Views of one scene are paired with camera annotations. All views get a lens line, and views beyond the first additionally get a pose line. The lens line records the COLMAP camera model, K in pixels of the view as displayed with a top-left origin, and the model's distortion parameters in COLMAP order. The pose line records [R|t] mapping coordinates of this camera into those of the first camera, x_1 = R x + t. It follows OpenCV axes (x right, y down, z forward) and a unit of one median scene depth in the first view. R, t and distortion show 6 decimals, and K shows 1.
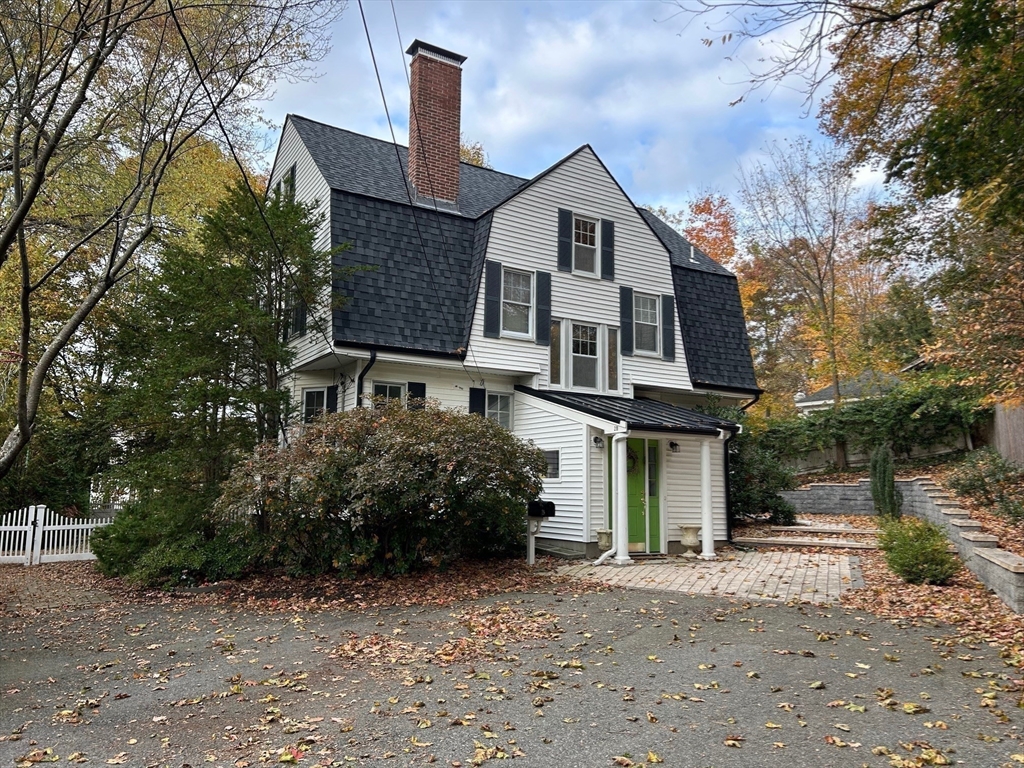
lens RADIAL K [[754.5, 0, 512.0], [0, 754.5, 384.0], [0, 0, 1]] dist [0.000916, -0.007682]
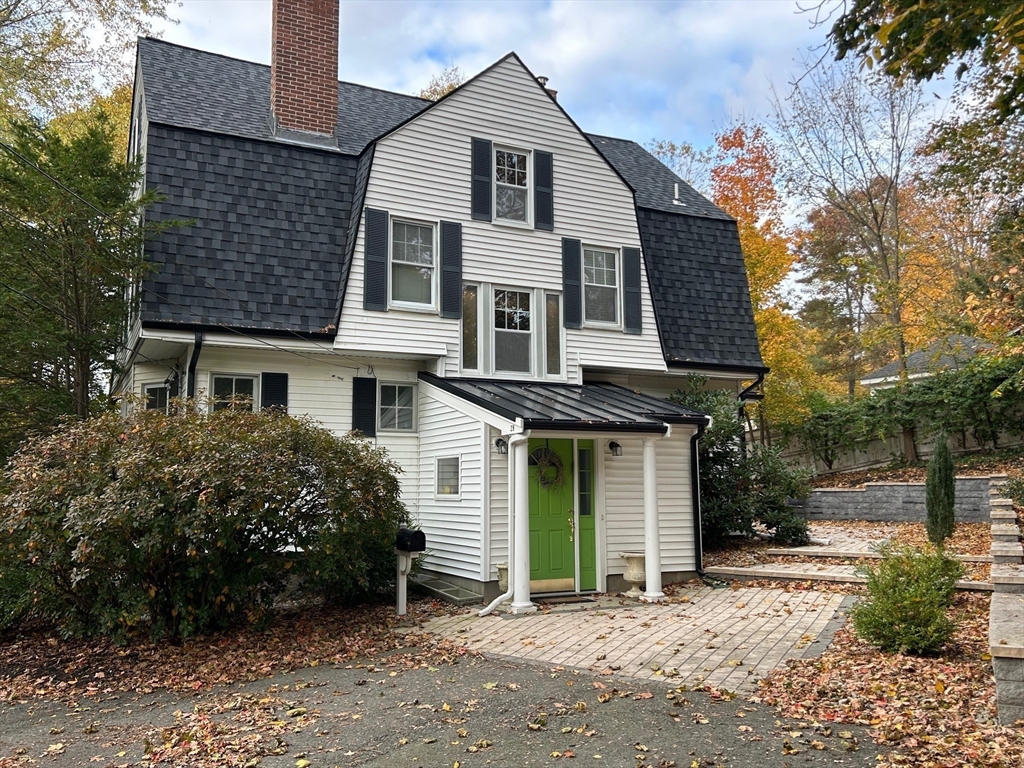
lens RADIAL K [[869.9, 0, 512.0], [0, 869.9, 384.0], [0, 0, 1]] dist [0.009975, -0.000765]
pose [[0.997586, -0.028586, -0.063286, 0.156401], [0.029877, 0.999362, 0.019549, -0.000441], [0.062686, -0.021393, 0.997804, 0.125465]]
